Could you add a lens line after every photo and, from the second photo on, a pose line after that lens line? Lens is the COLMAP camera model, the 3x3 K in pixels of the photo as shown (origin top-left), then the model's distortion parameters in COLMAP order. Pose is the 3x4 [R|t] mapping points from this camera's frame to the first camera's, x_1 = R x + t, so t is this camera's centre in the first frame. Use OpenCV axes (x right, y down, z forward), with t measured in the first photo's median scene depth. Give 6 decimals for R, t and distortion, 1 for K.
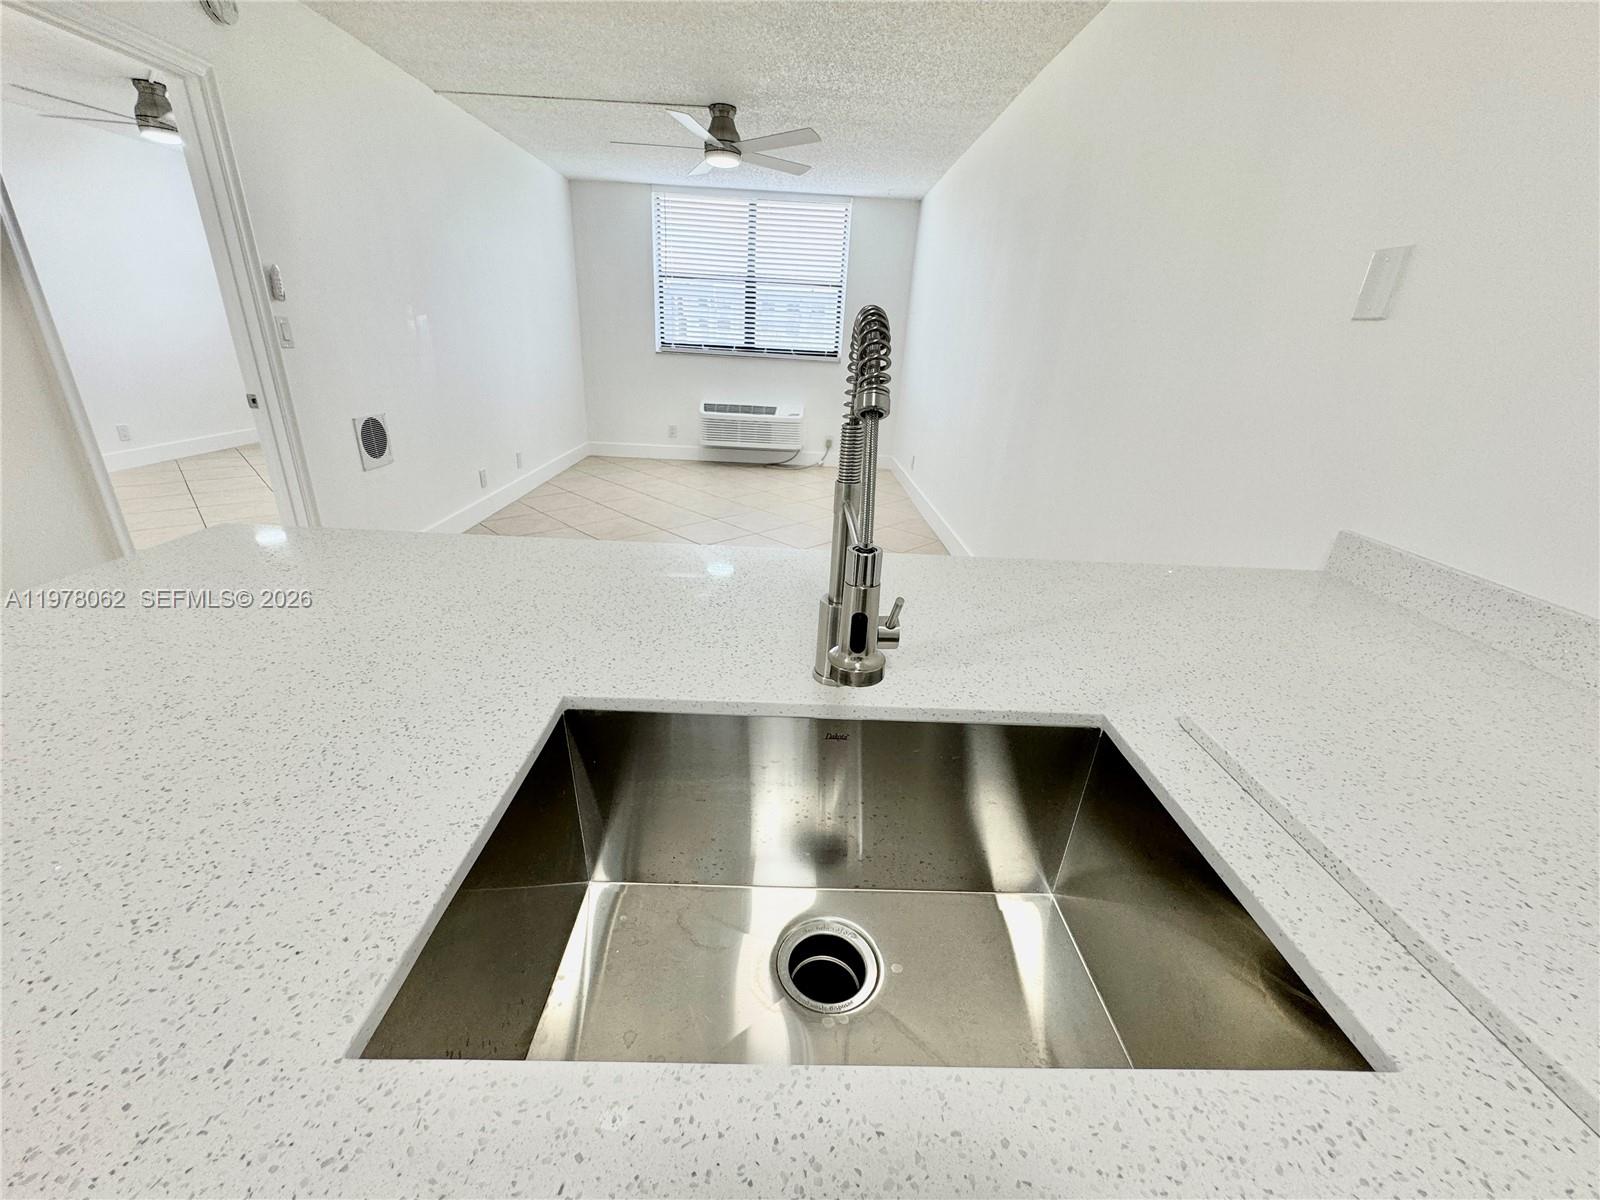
lens RADIAL K [[640.8, 0, 798.2], [0, 640.8, 600.8], [0, 0, 1]] dist [-0.003342, 0.000367]
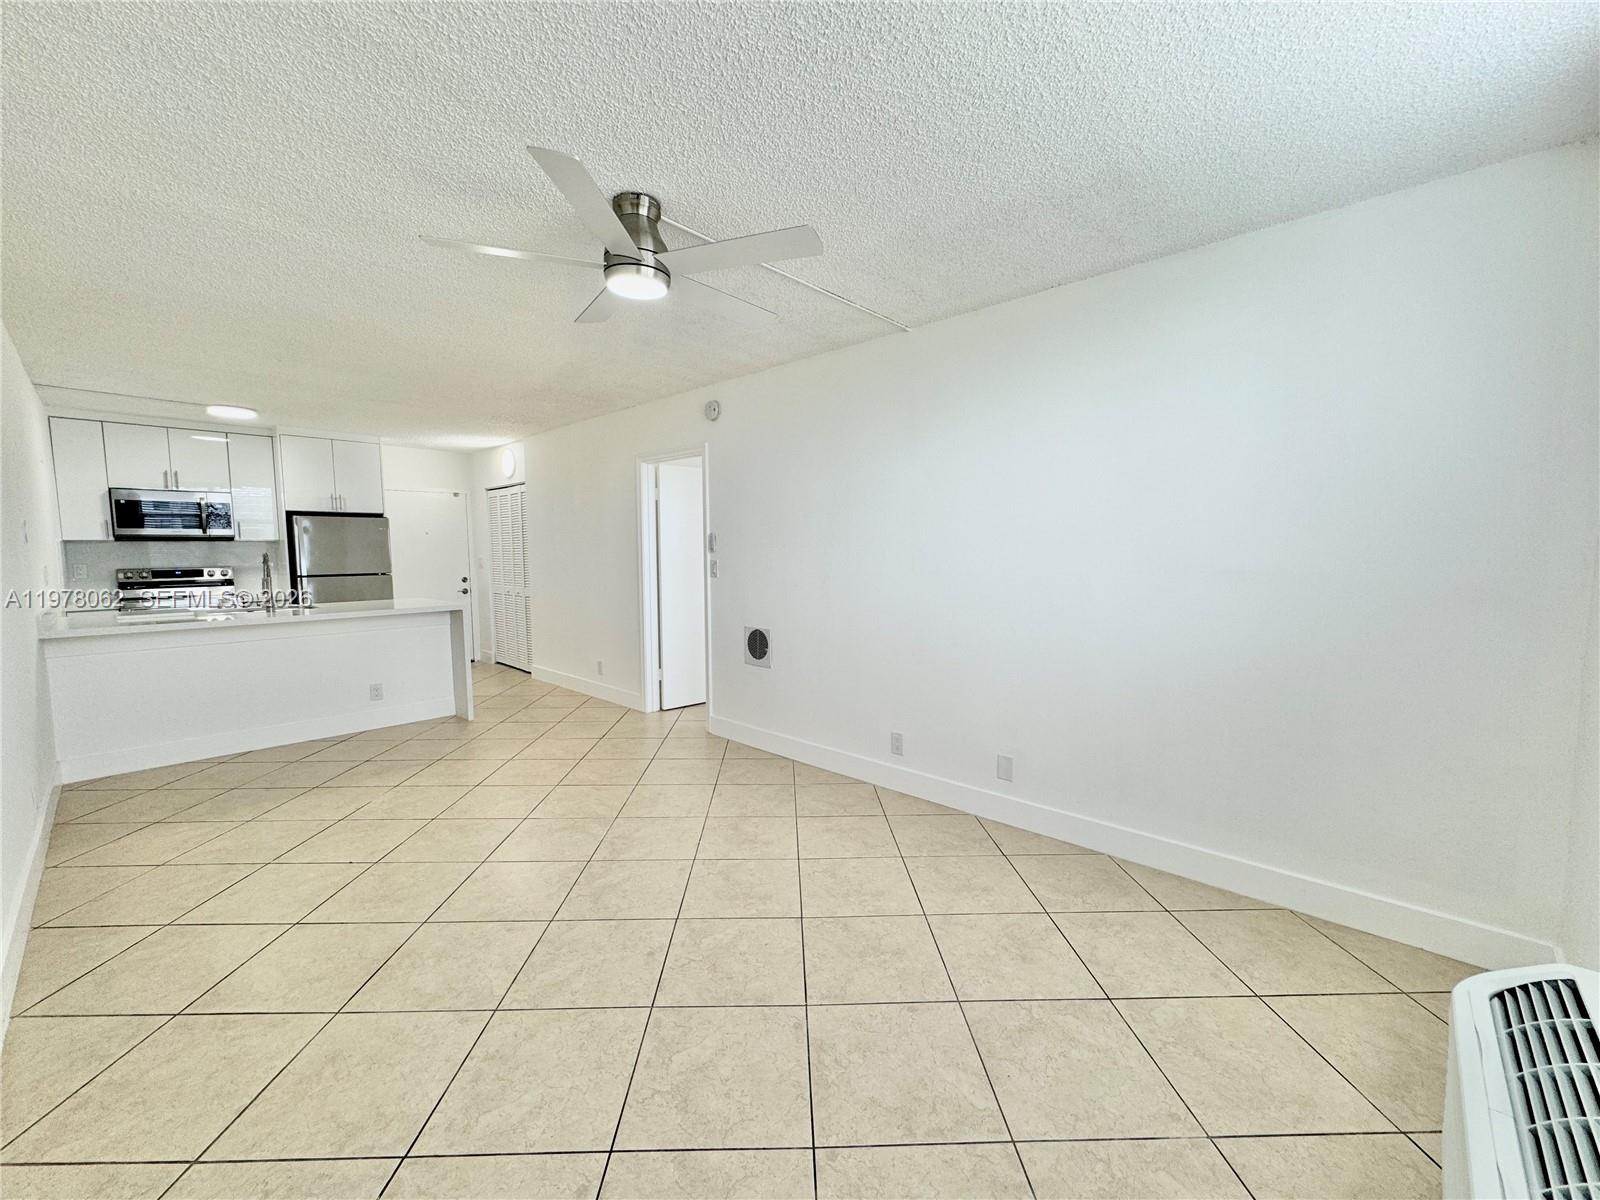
lens RADIAL K [[640.8, 0, 799.7], [0, 640.8, 598.4], [0, 0, 1]] dist [-0.003342, 0.000367]
pose [[-0.687406, 0.009857, -0.726206, 0.119800], [-0.308351, 0.901353, 0.304110, -0.396259], [0.657566, 0.432973, -0.616556, 0.945366]]
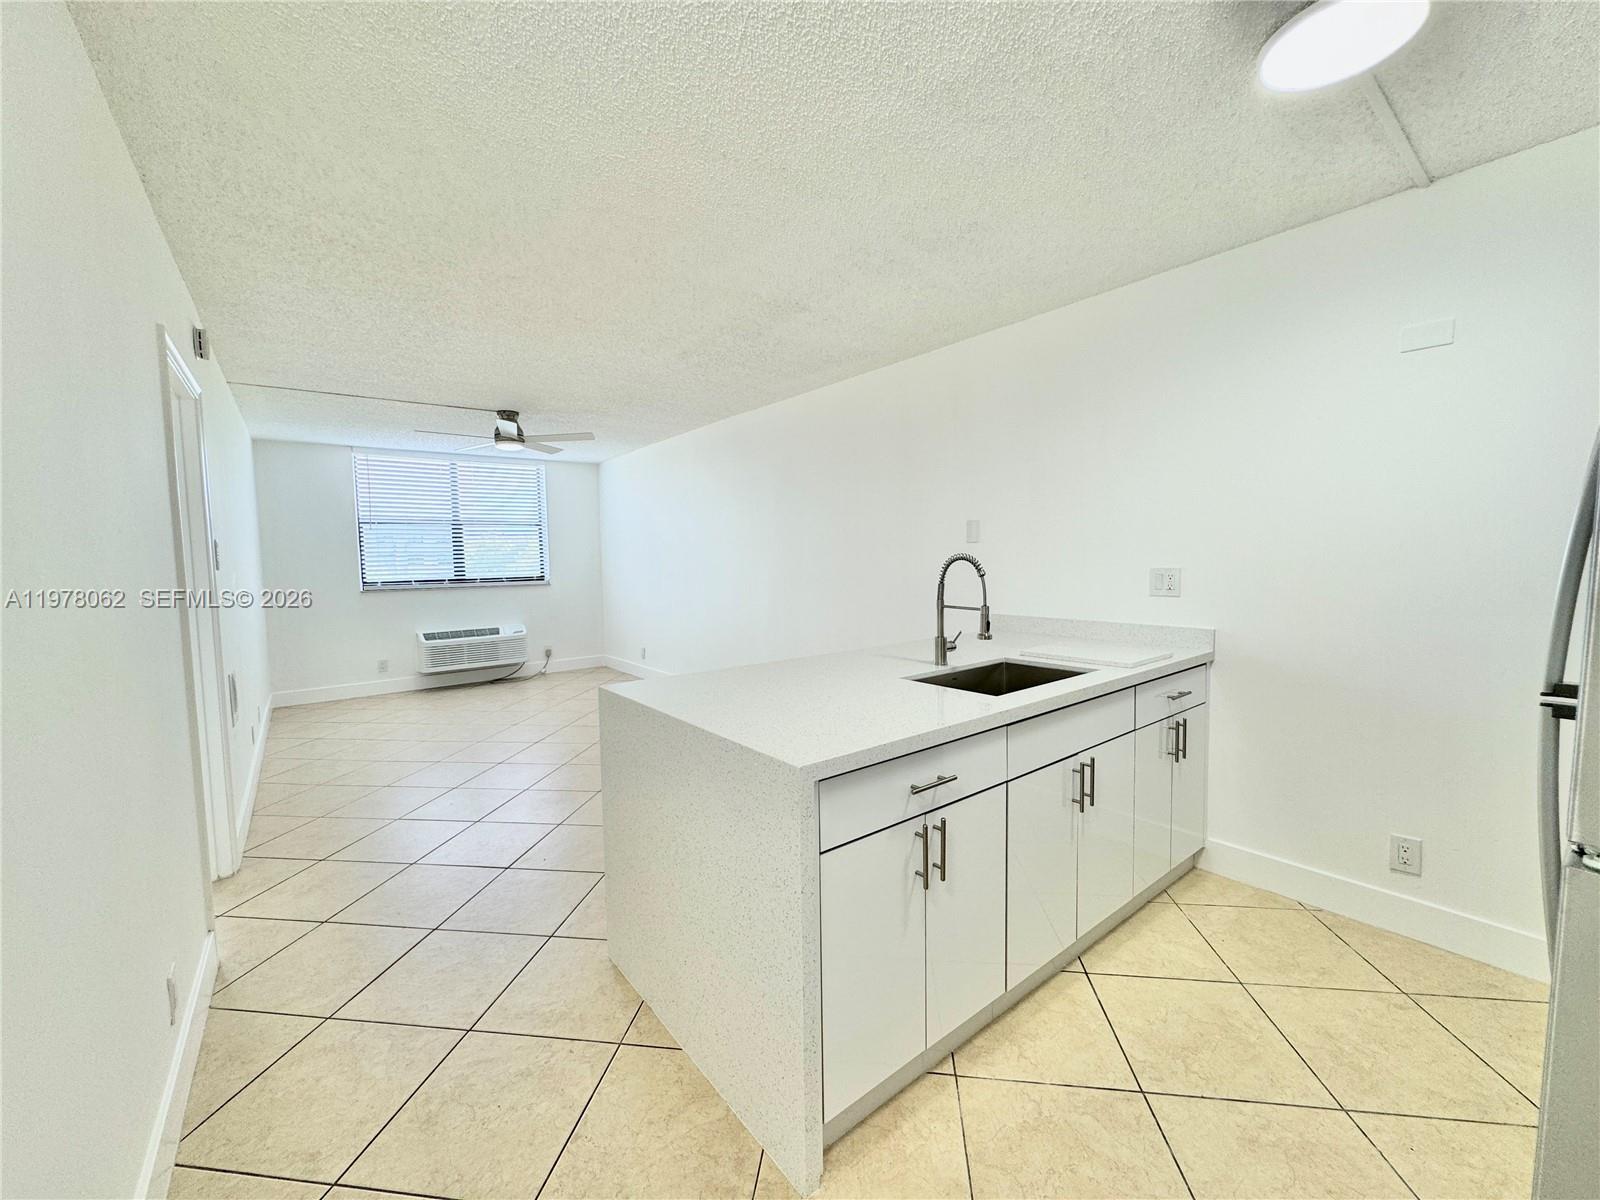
lens RADIAL K [[640.8, 0, 799.0], [0, 640.8, 598.8], [0, 0, 1]] dist [-0.003342, 0.000367]
pose [[0.792833, -0.107299, 0.599919, -0.284026], [0.289366, 0.932619, -0.215614, 0.036229], [-0.536360, 0.344542, 0.770460, -0.135766]]
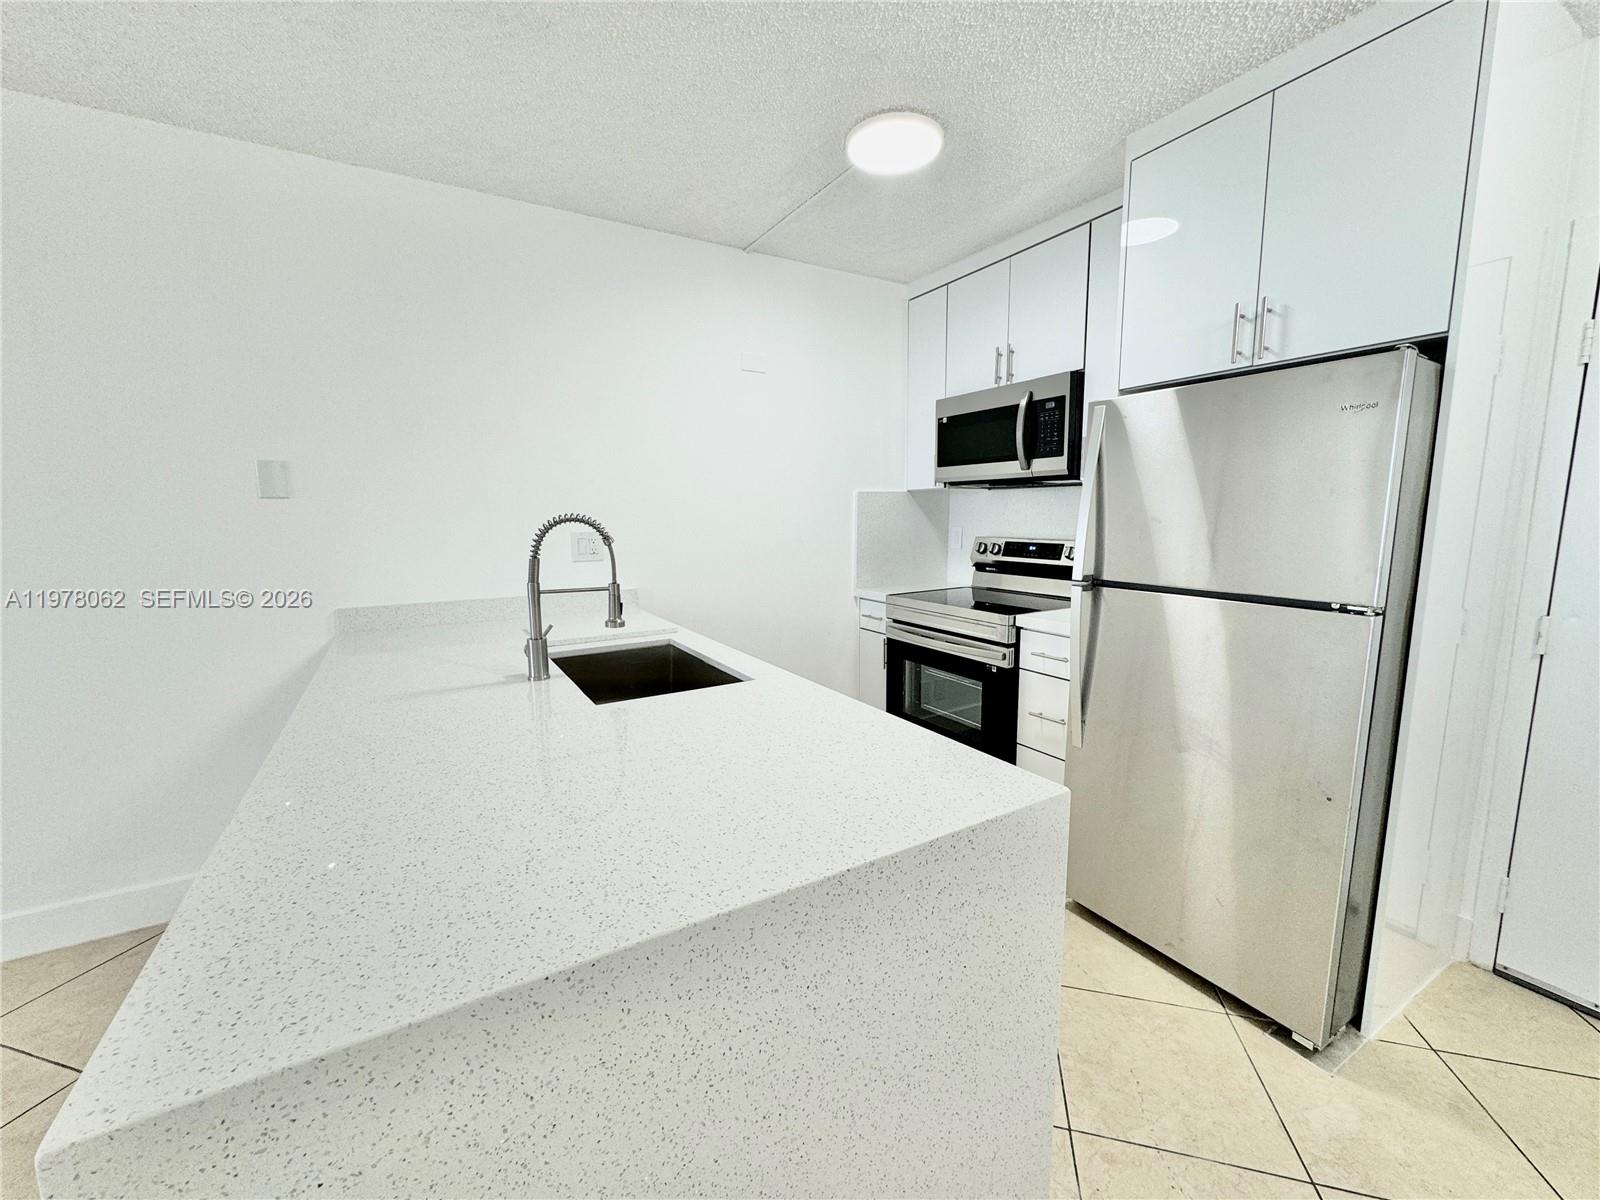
lens RADIAL K [[640.8, 0, 799.5], [0, 640.8, 600.1], [0, 0, 1]] dist [-0.003342, 0.000367]
pose [[-0.499916, -0.168275, 0.849569, -0.258693], [0.317307, 0.877149, 0.360453, -0.072637], [-0.805854, 0.449770, -0.385106, 0.126940]]
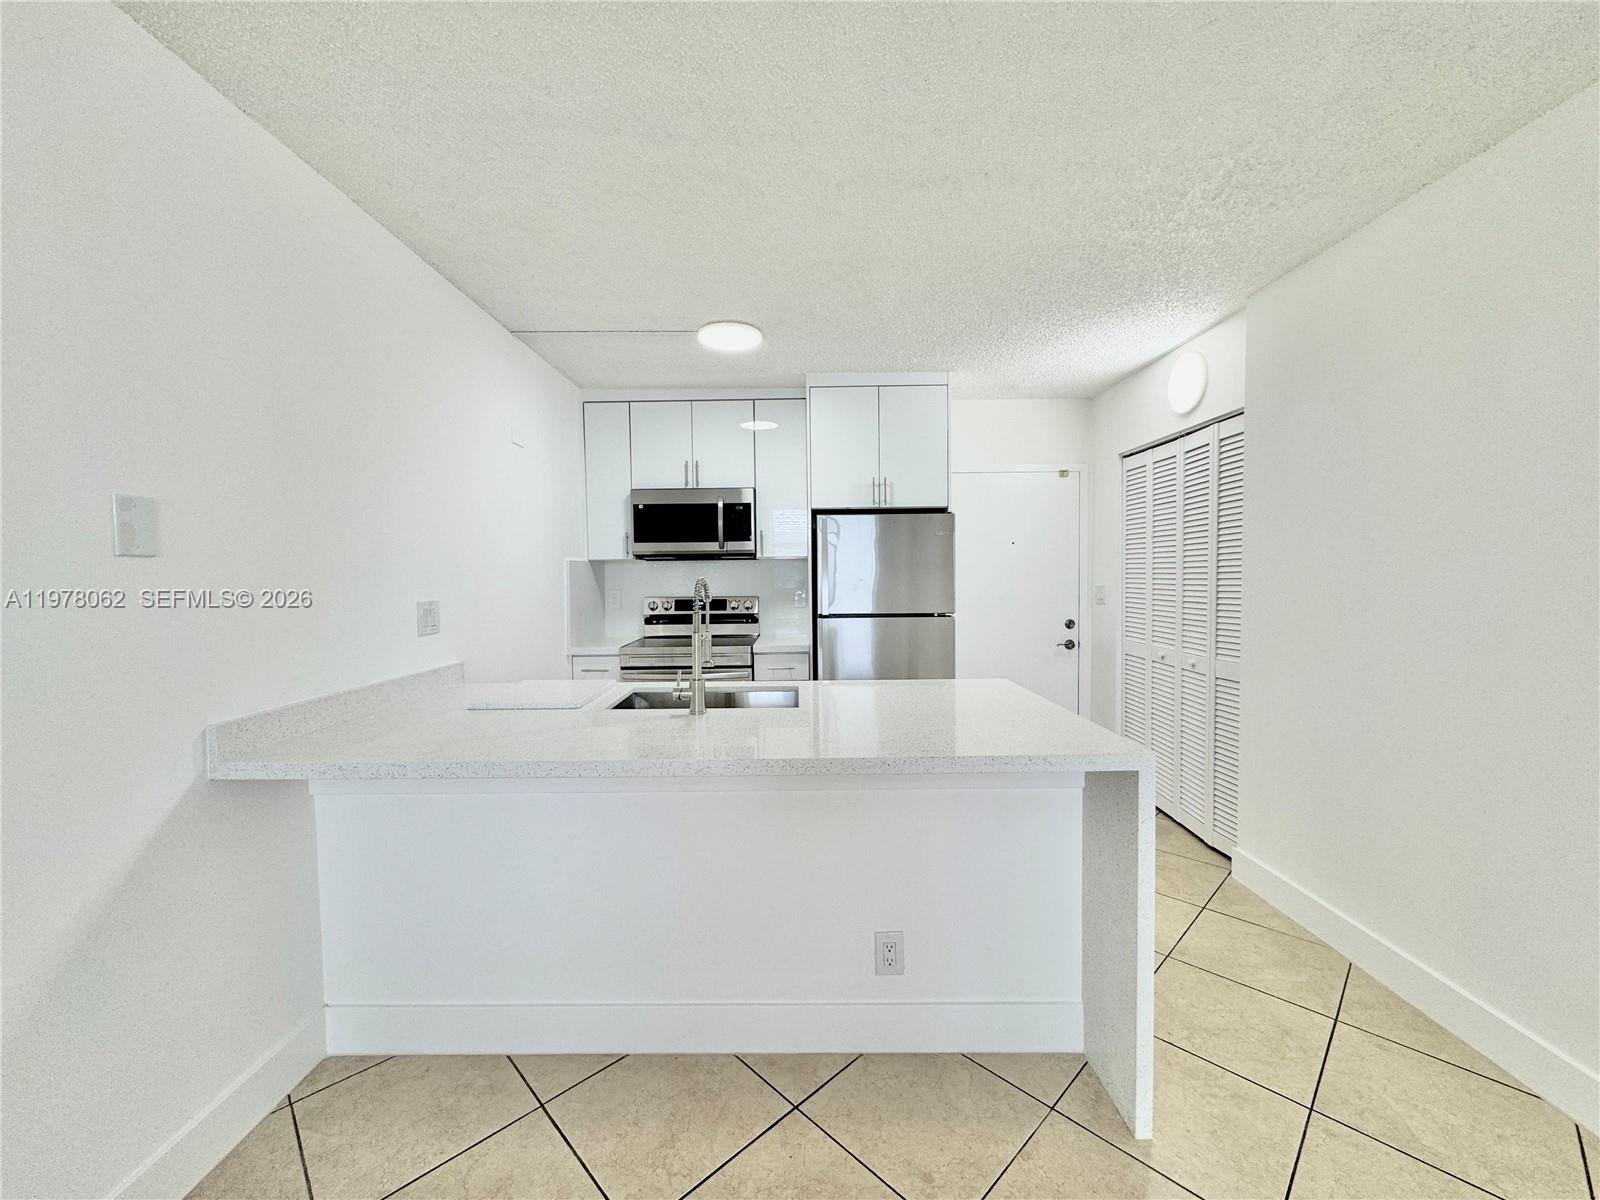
lens RADIAL K [[640.8, 0, 799.6], [0, 640.8, 598.3], [0, 0, 1]] dist [-0.003342, 0.000367]
pose [[-0.999021, -0.042697, 0.011549, -0.042905], [-0.033816, 0.905579, 0.422827, -0.168587], [-0.028512, 0.422023, -0.906137, 0.382811]]
